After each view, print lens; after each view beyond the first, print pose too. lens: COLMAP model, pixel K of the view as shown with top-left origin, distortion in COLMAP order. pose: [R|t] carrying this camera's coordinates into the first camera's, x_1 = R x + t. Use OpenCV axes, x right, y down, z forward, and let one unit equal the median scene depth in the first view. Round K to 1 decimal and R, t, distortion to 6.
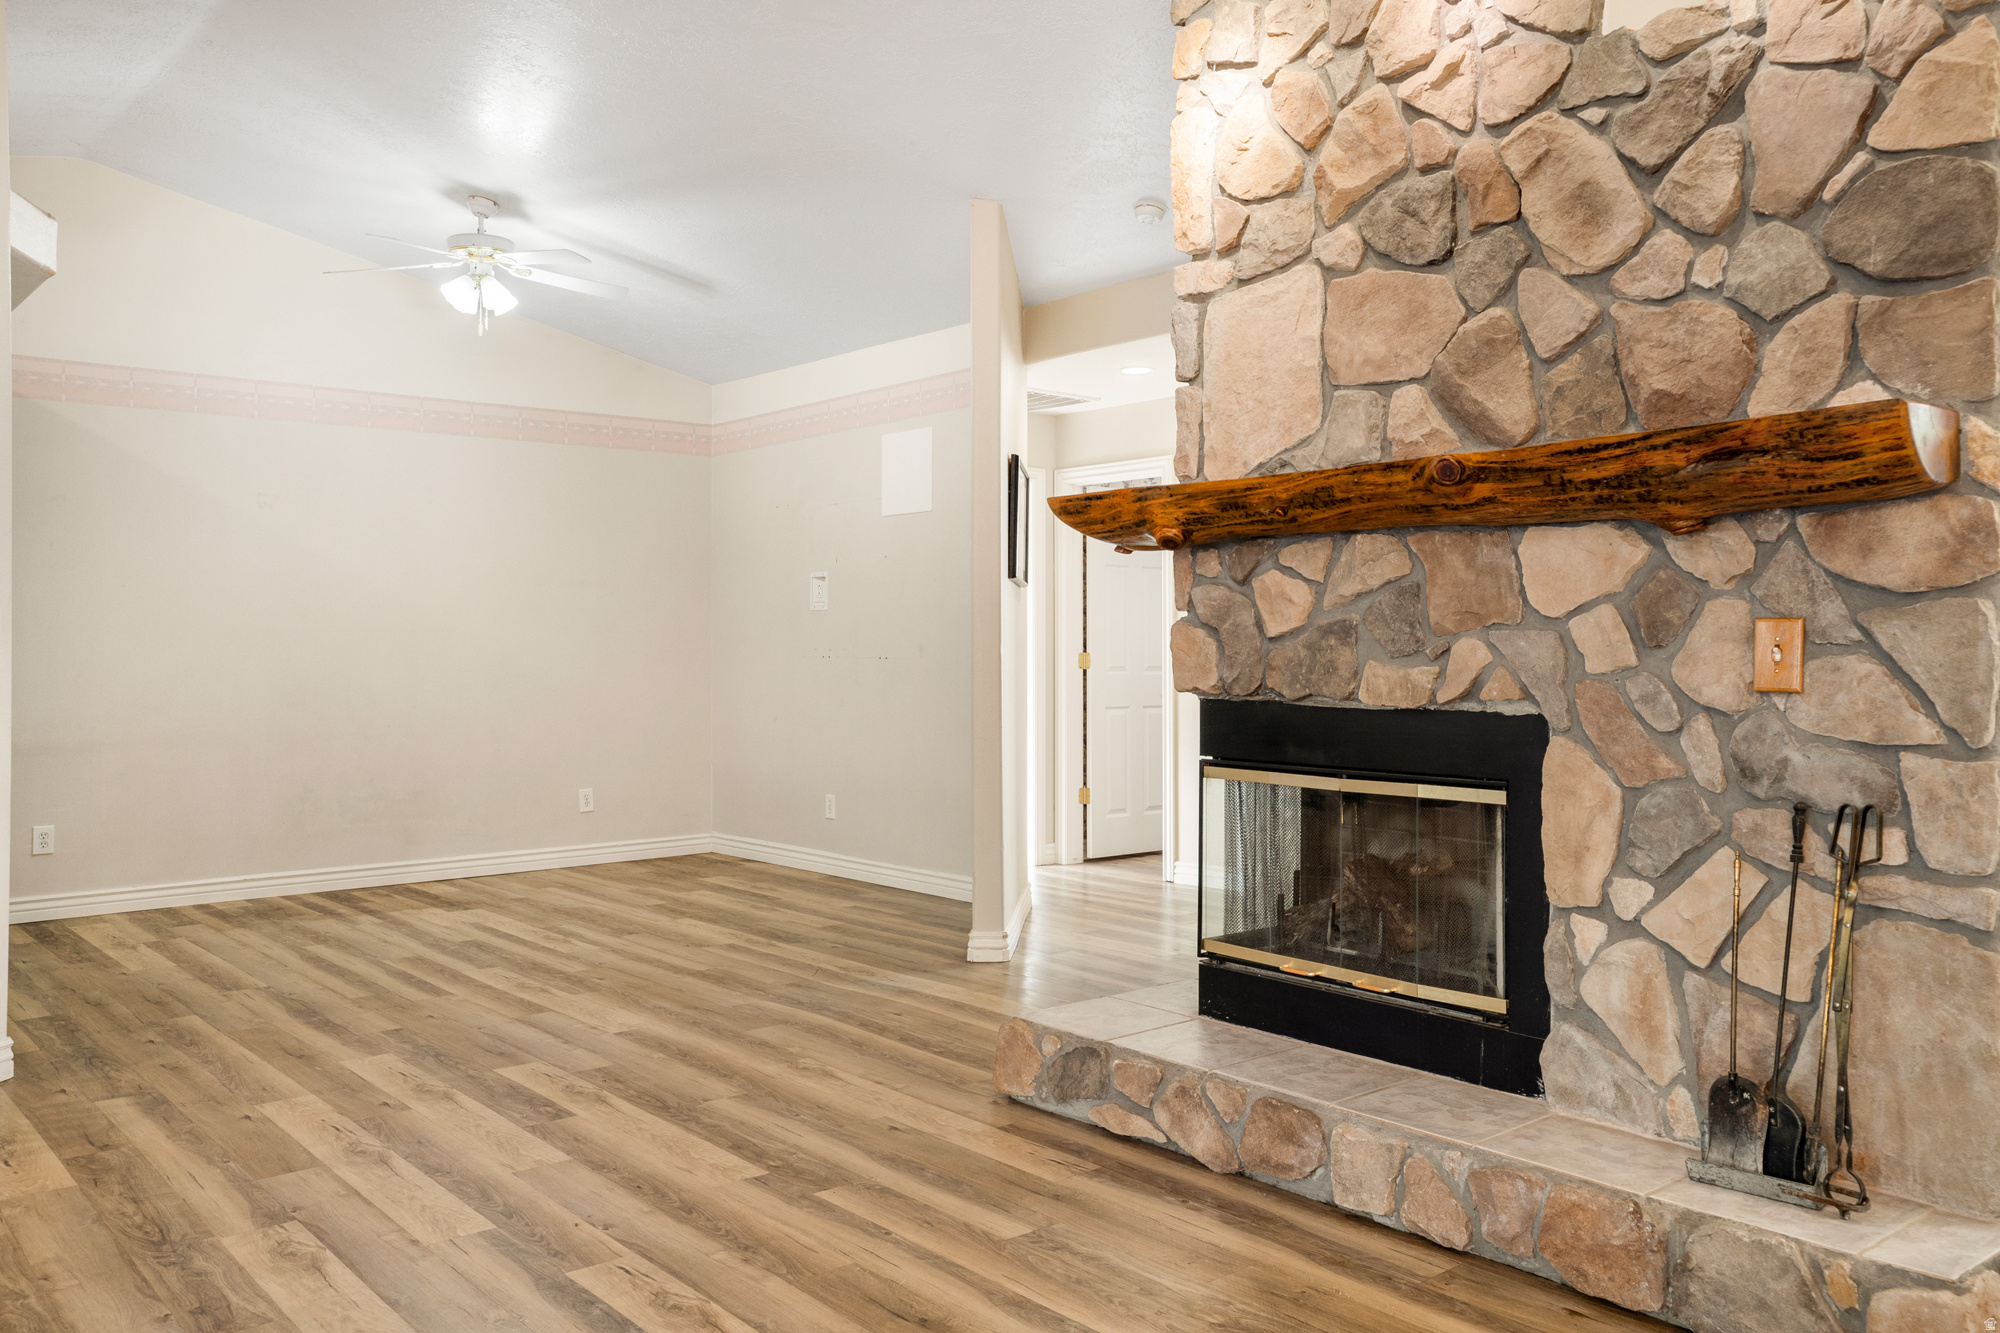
lens RADIAL K [[1586.1, 0, 993.2], [0, 1586.1, 613.8], [0, 0, 1]] dist [0.009325, 0.027061]
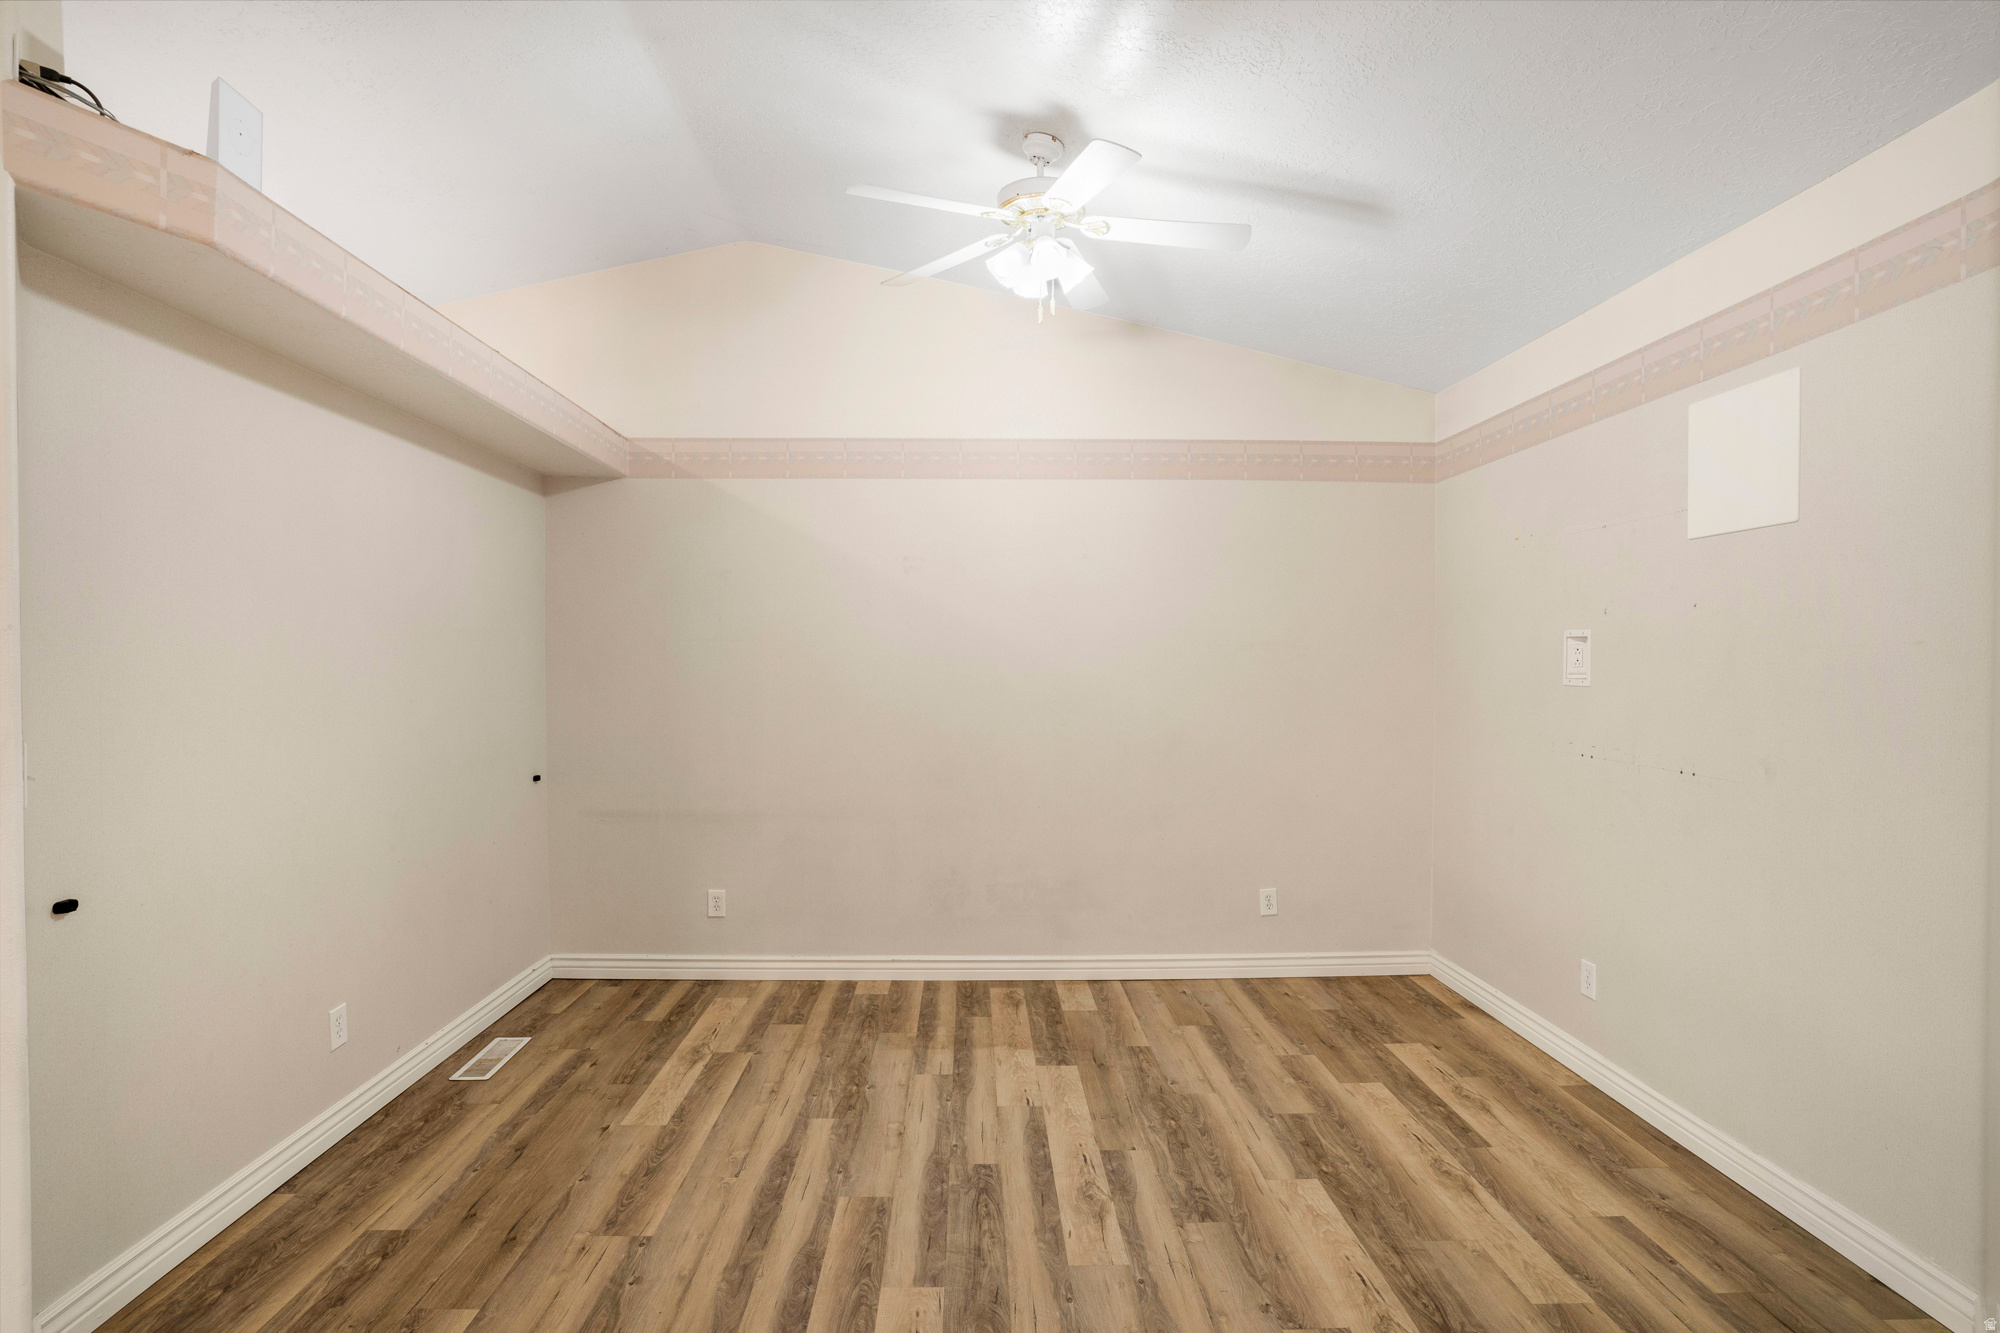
lens RADIAL K [[1020.3, 0, 1003.8], [0, 1020.3, 662.6], [0, 0, 1]] dist [-0.016615, 0.000634]
pose [[0.786206, 0.006771, -0.617927, -0.041386], [0.006676, 0.999789, 0.019448, -0.025975], [0.617928, -0.019415, 0.785995, 0.604278]]
